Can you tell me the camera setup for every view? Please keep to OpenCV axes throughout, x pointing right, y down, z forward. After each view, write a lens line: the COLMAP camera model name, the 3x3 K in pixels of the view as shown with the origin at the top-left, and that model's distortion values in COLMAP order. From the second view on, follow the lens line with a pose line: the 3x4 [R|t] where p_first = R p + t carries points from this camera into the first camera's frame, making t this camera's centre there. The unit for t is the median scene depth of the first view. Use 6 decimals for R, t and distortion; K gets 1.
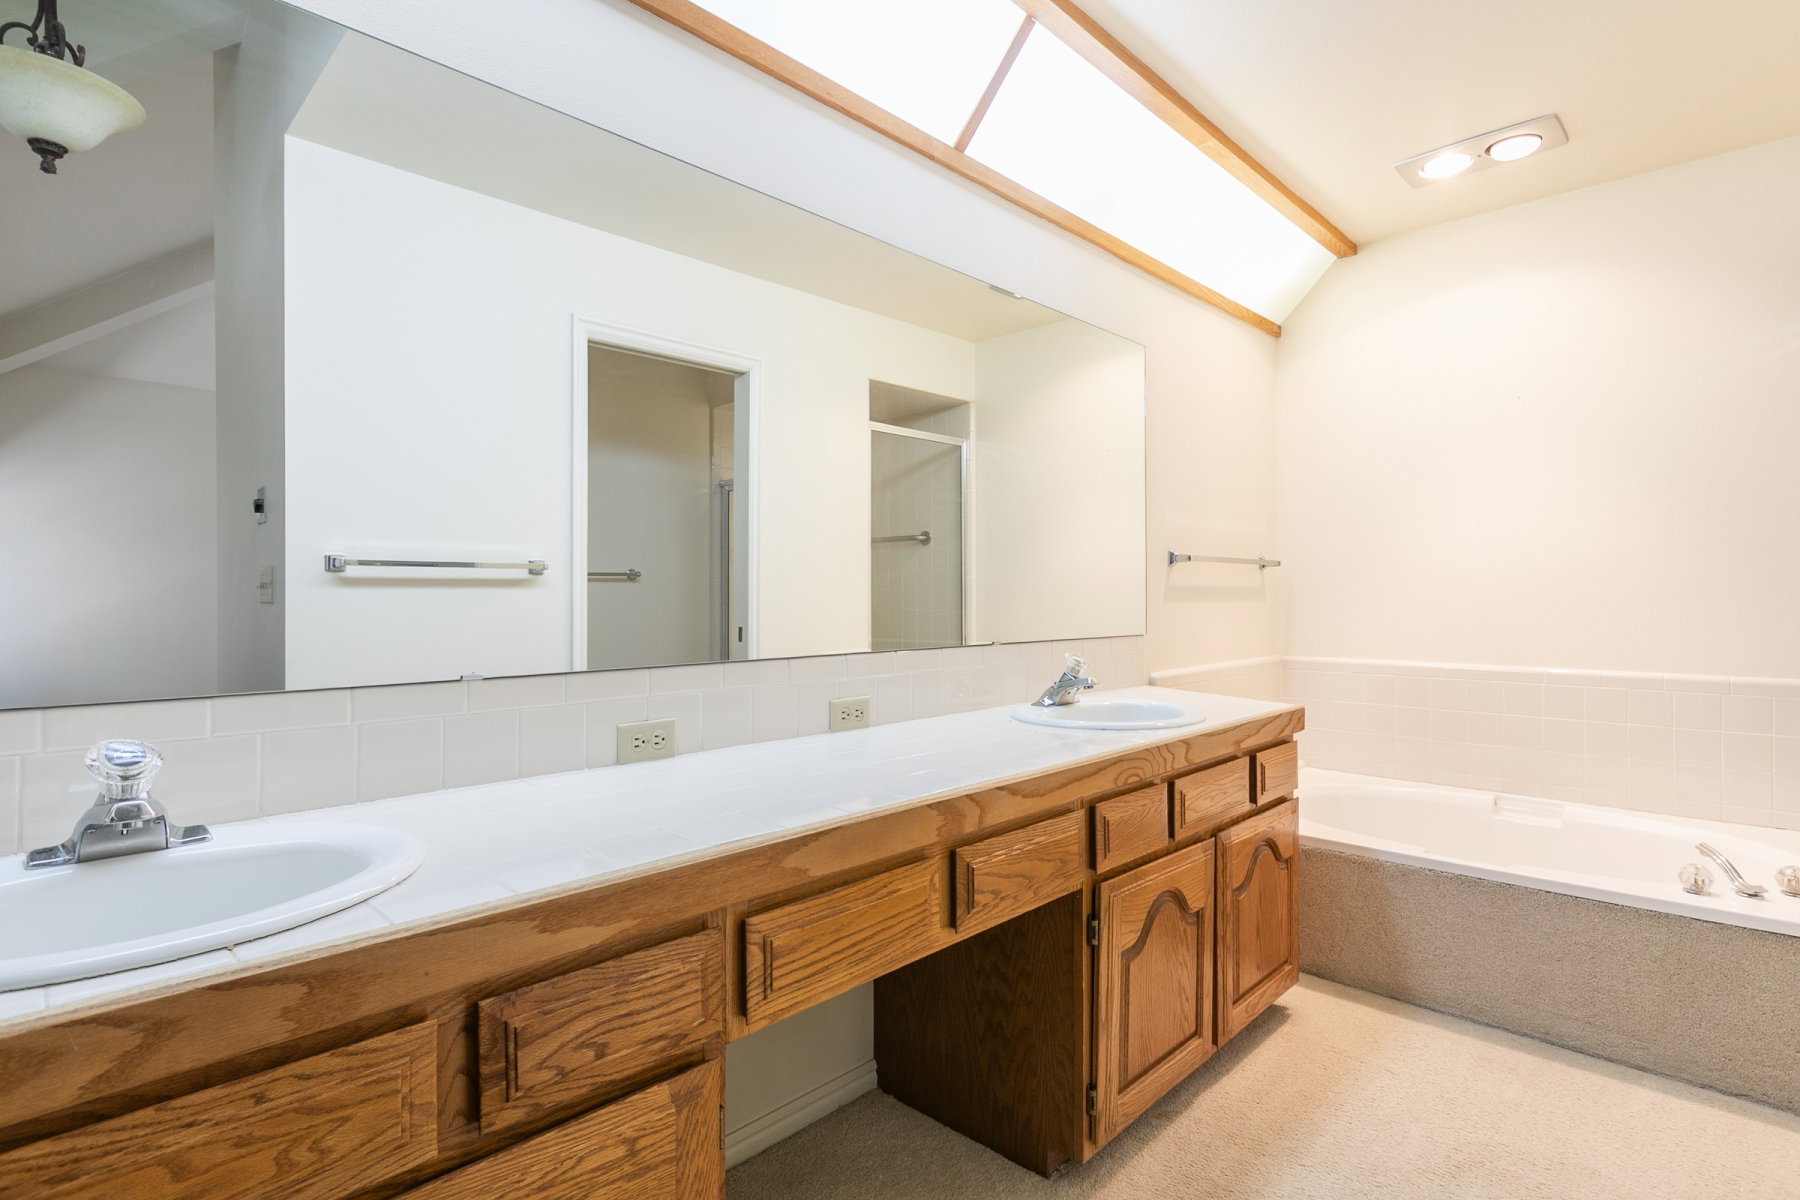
lens RADIAL K [[833.4, 0, 897.4], [0, 833.4, 582.0], [0, 0, 1]] dist [-0.002566, -0.000127]
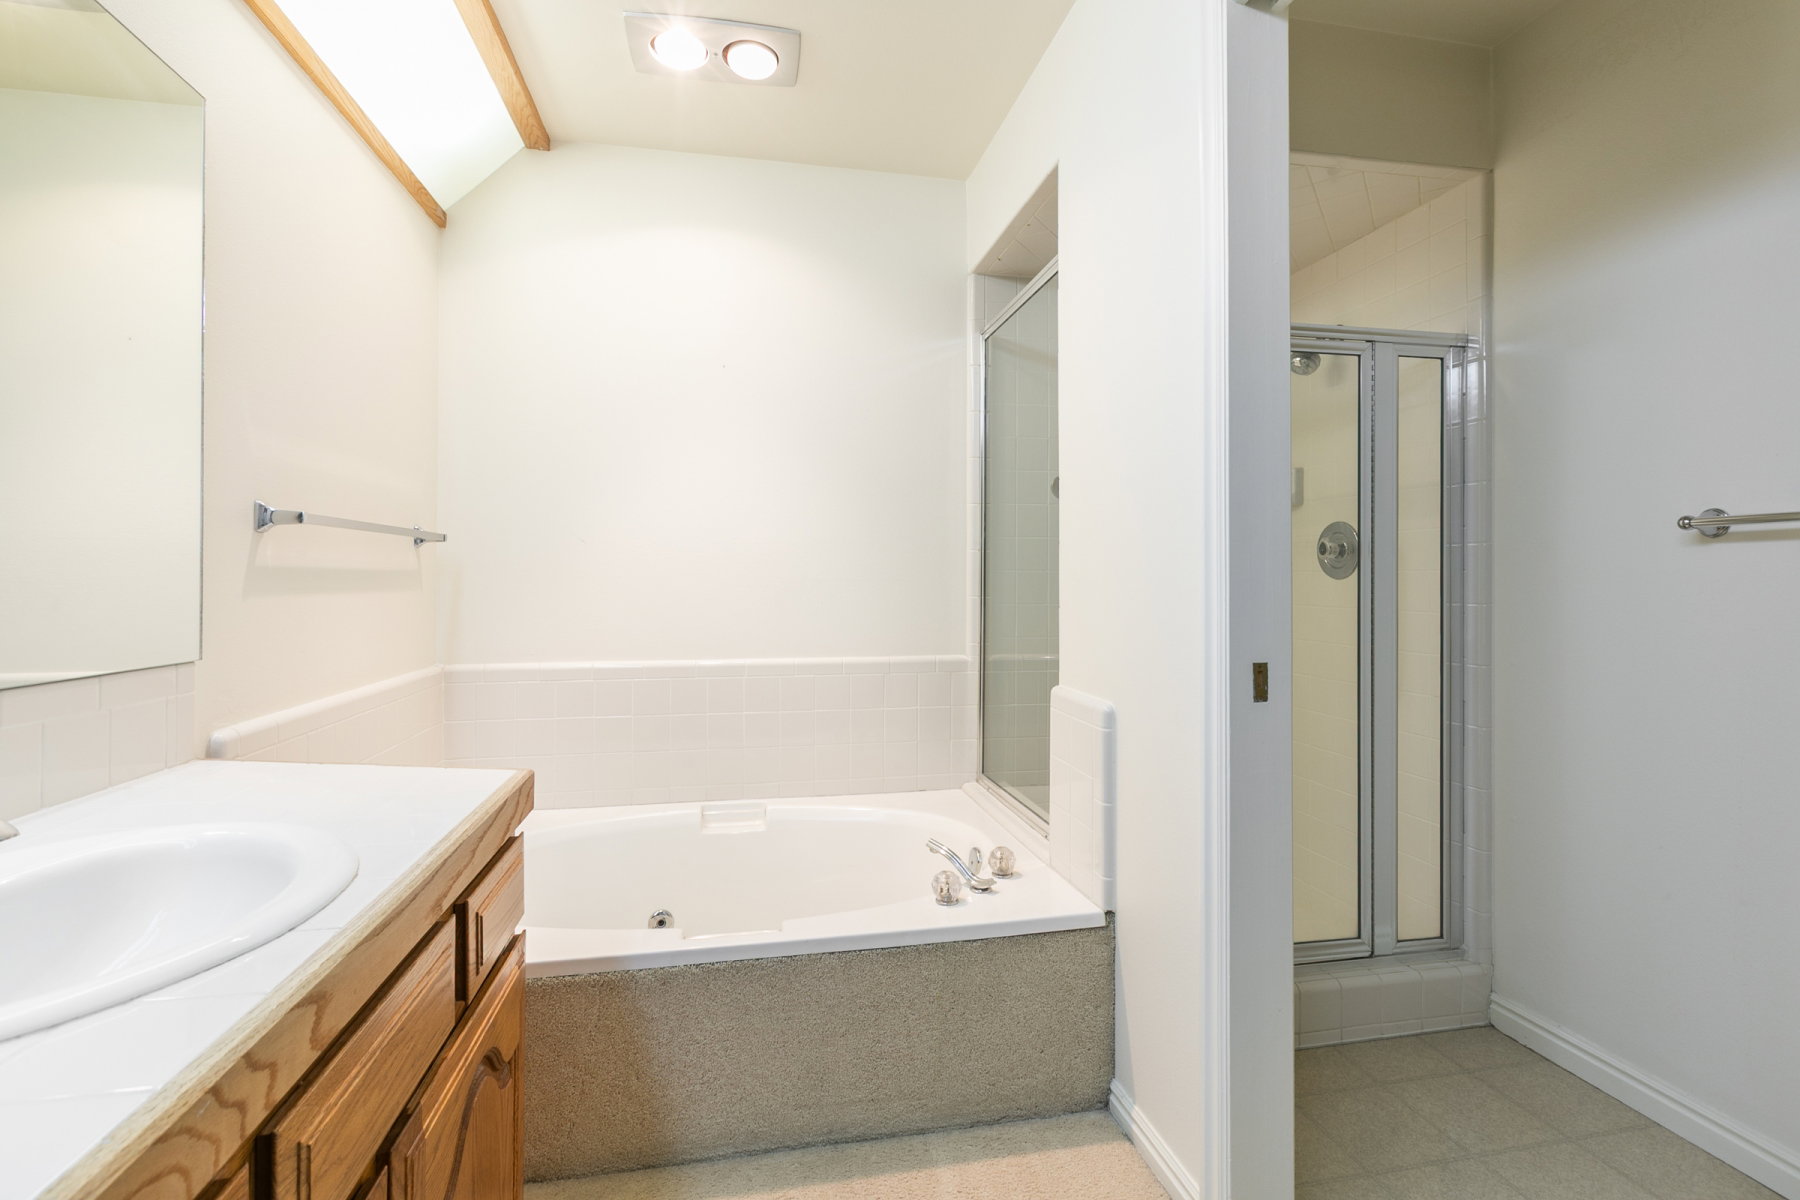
lens RADIAL K [[776.4, 0, 878.4], [0, 776.4, 574.8], [0, 0, 1]] dist [0.001127, 0.000272]
pose [[0.546177, 0.005965, 0.837649, 0.141634], [-0.011888, 0.999929, 0.000631, 0.006319], [-0.837586, -0.010302, 0.546209, 0.441081]]
